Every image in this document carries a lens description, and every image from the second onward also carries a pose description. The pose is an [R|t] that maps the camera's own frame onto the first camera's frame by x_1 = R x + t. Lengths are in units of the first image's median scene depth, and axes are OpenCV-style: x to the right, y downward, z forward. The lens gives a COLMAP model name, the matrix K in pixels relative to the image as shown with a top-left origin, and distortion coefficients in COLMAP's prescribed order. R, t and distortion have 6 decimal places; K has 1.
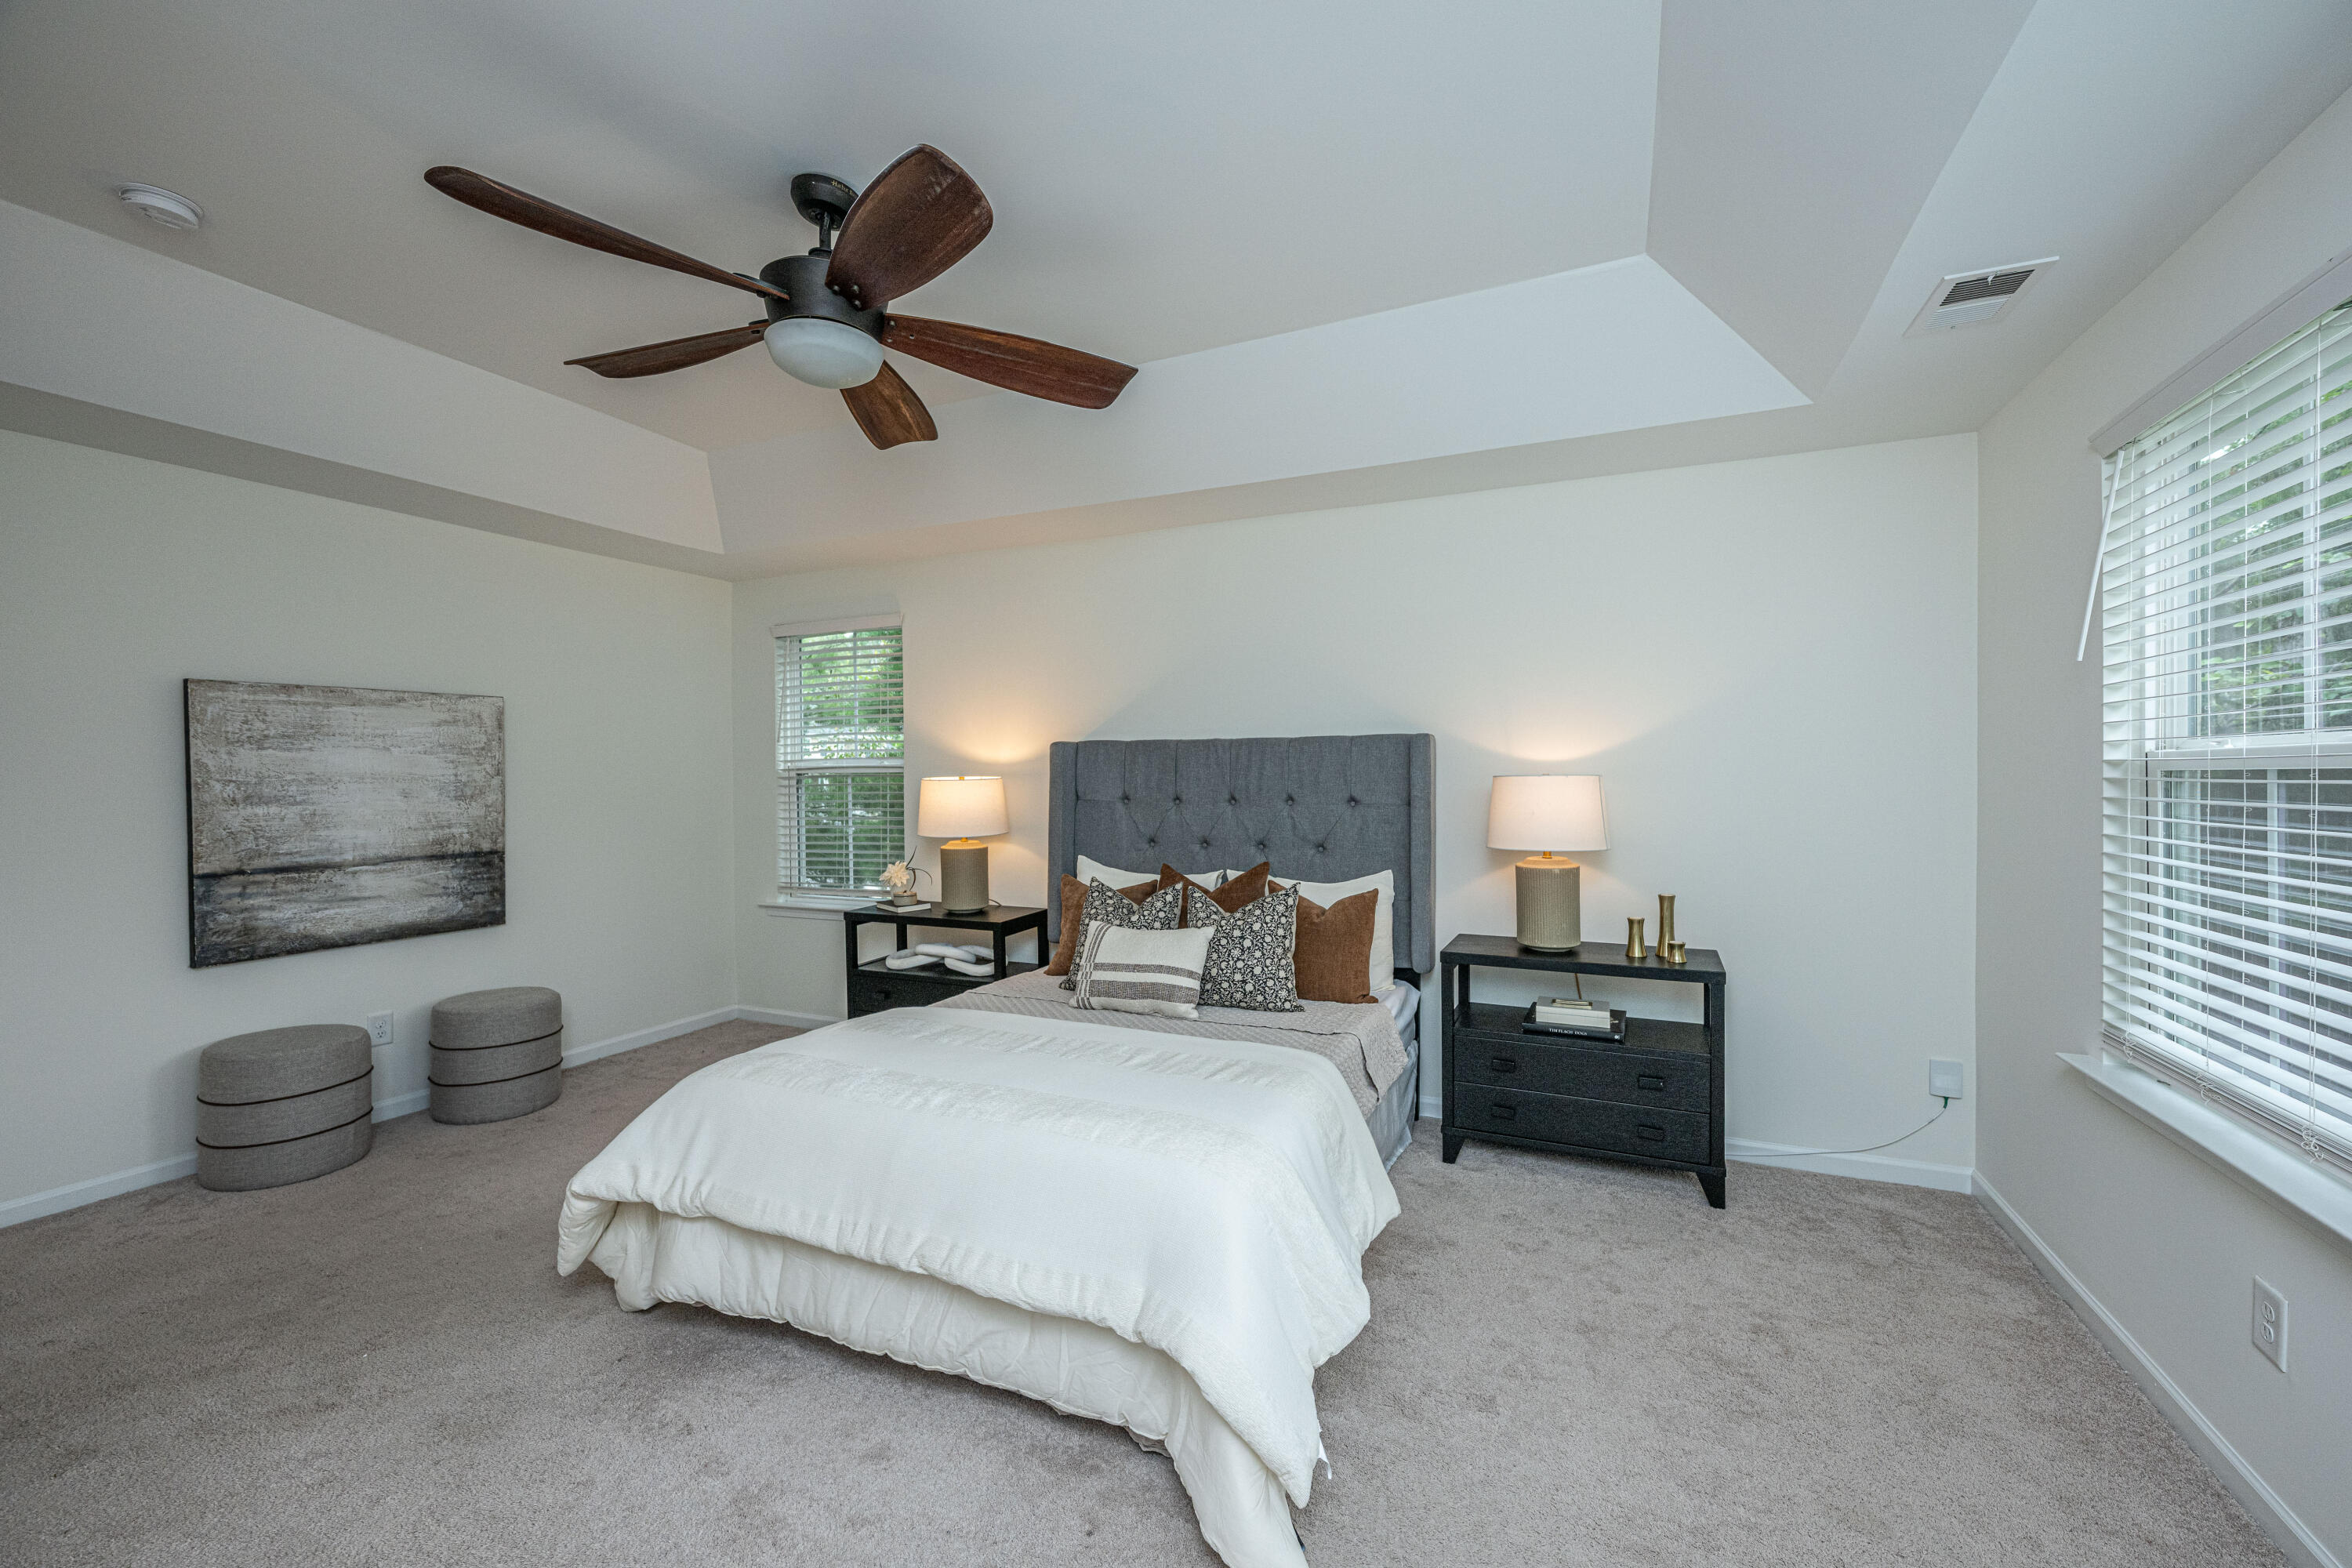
lens RADIAL K [[936.9, 0, 1178.0], [0, 936.9, 794.9], [0, 0, 1]] dist [0.002876, -0.000256]
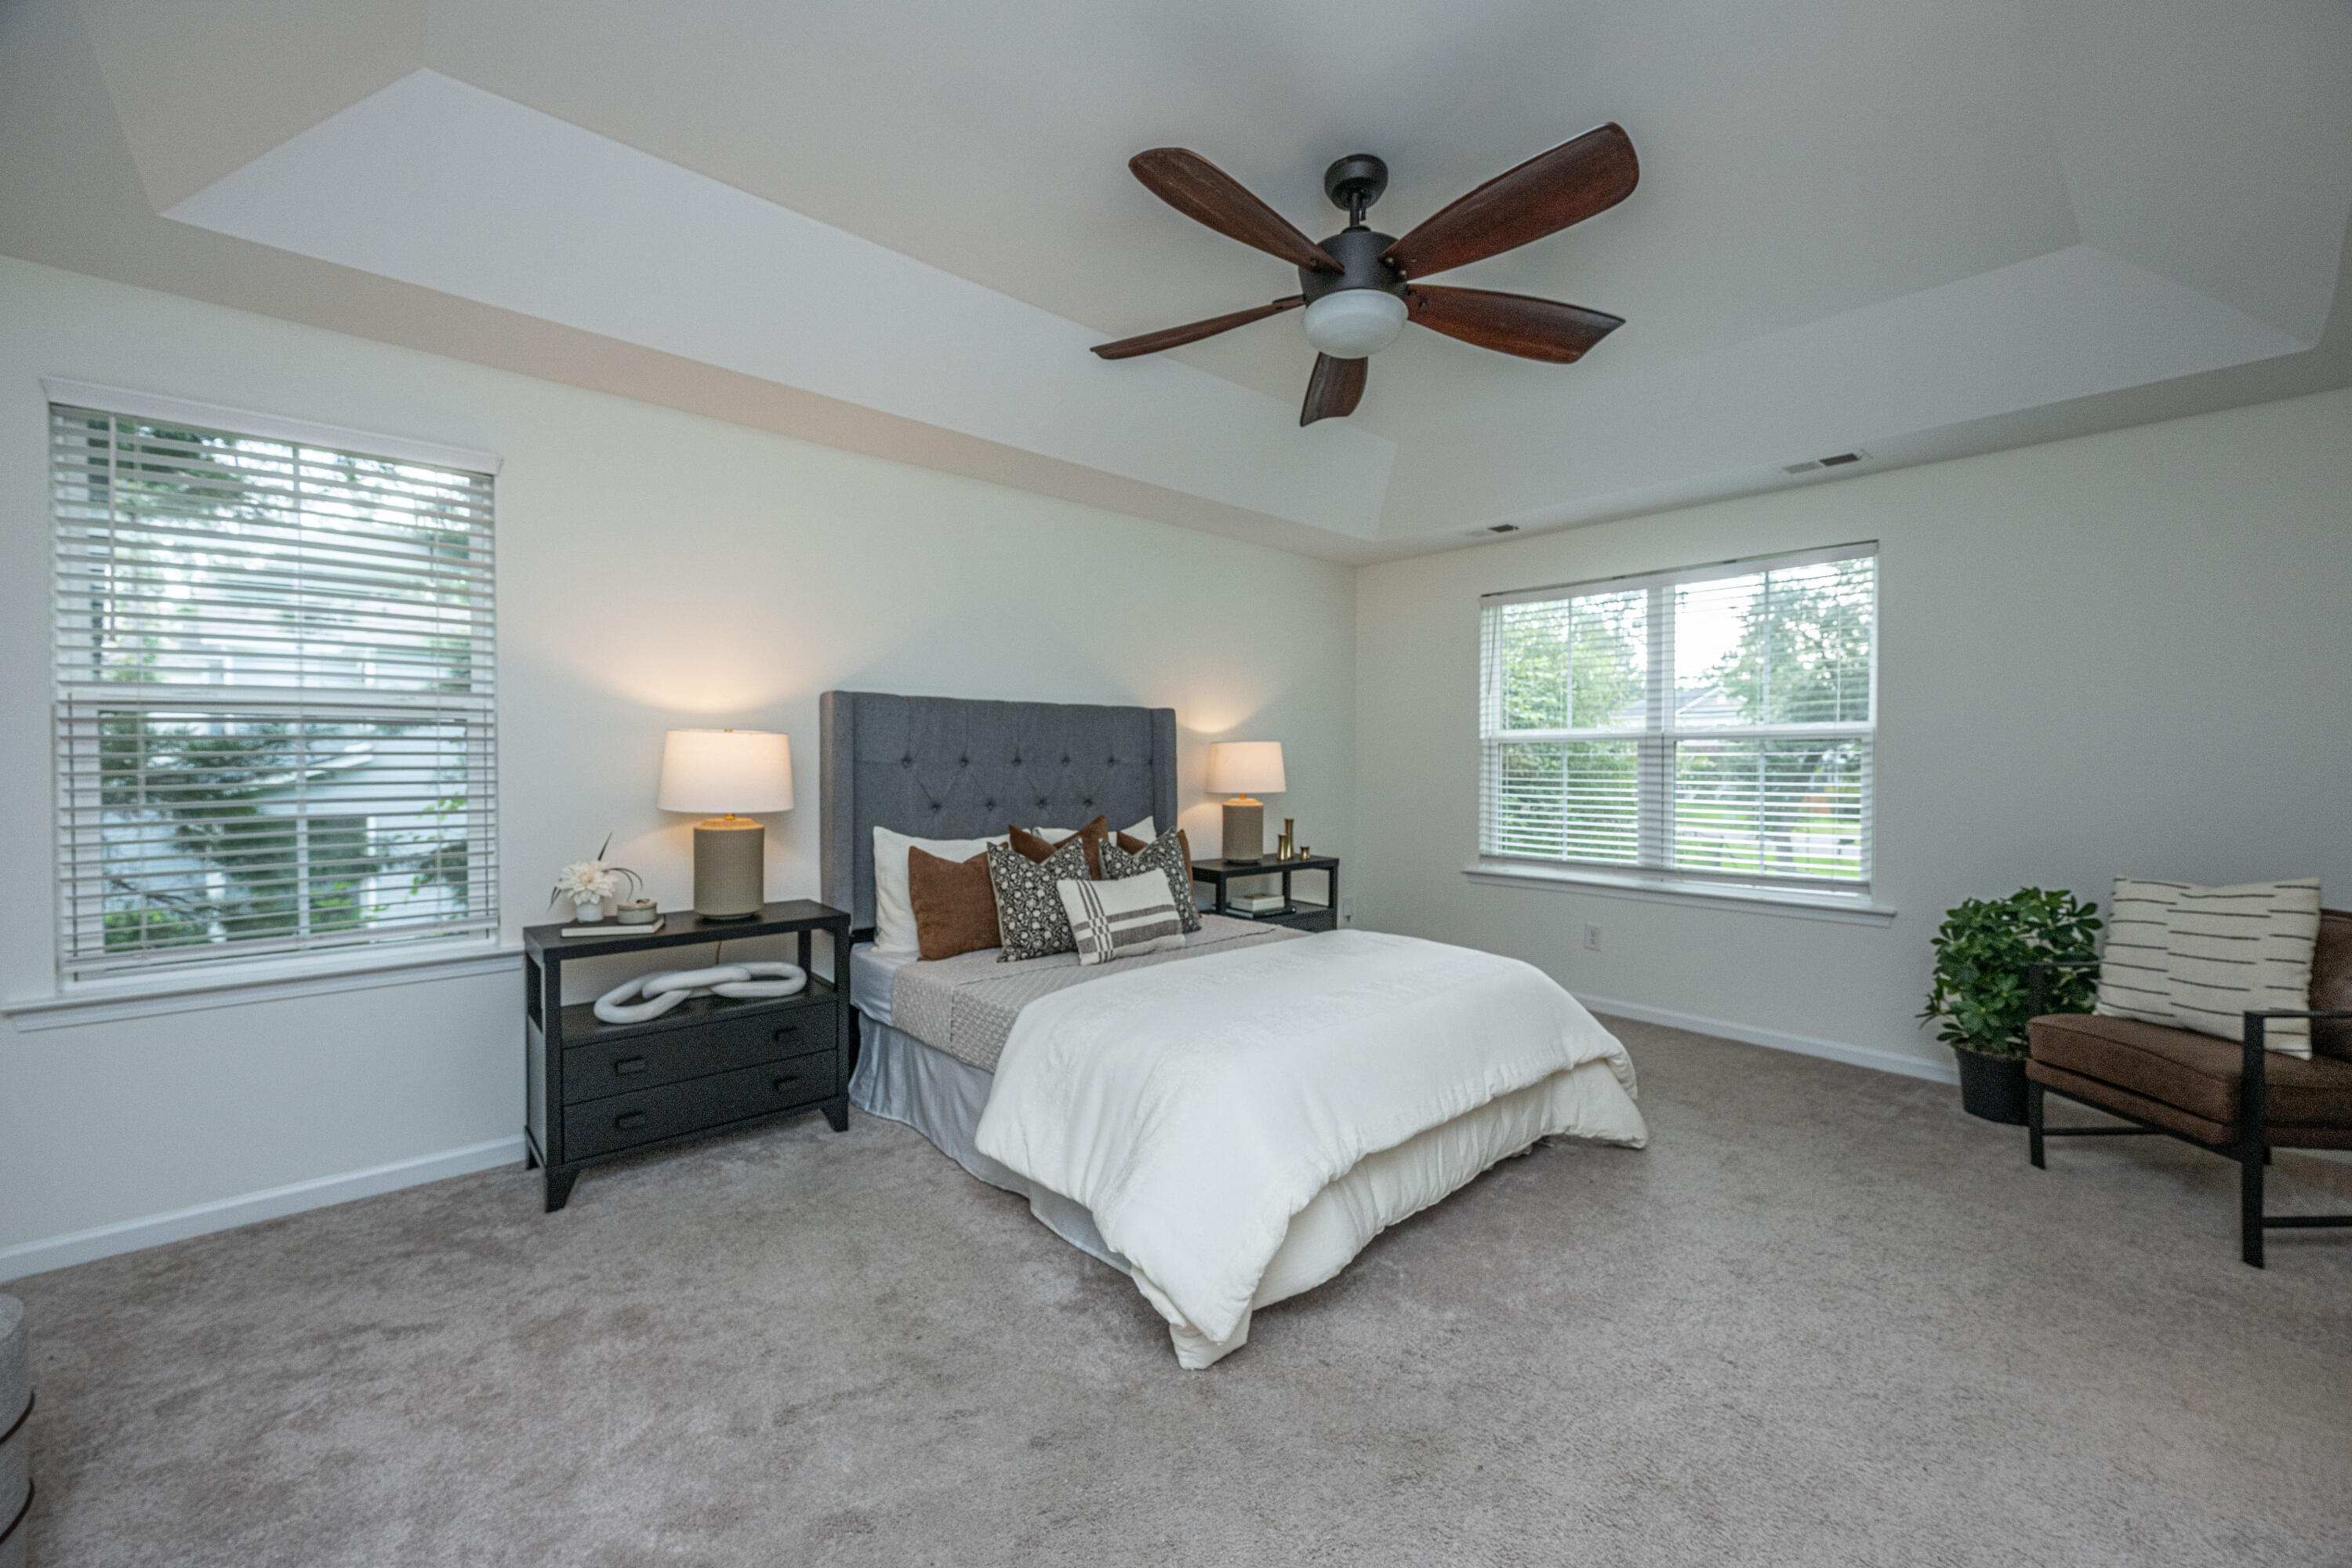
lens RADIAL K [[936.9, 0, 1175.3], [0, 936.9, 771.1], [0, 0, 1]] dist [0.002876, -0.000256]
pose [[0.375143, -0.011731, 0.926893, -0.855352], [0.006269, 0.999929, 0.010118, 0.008597], [-0.926946, 0.002015, 0.375190, 0.458009]]
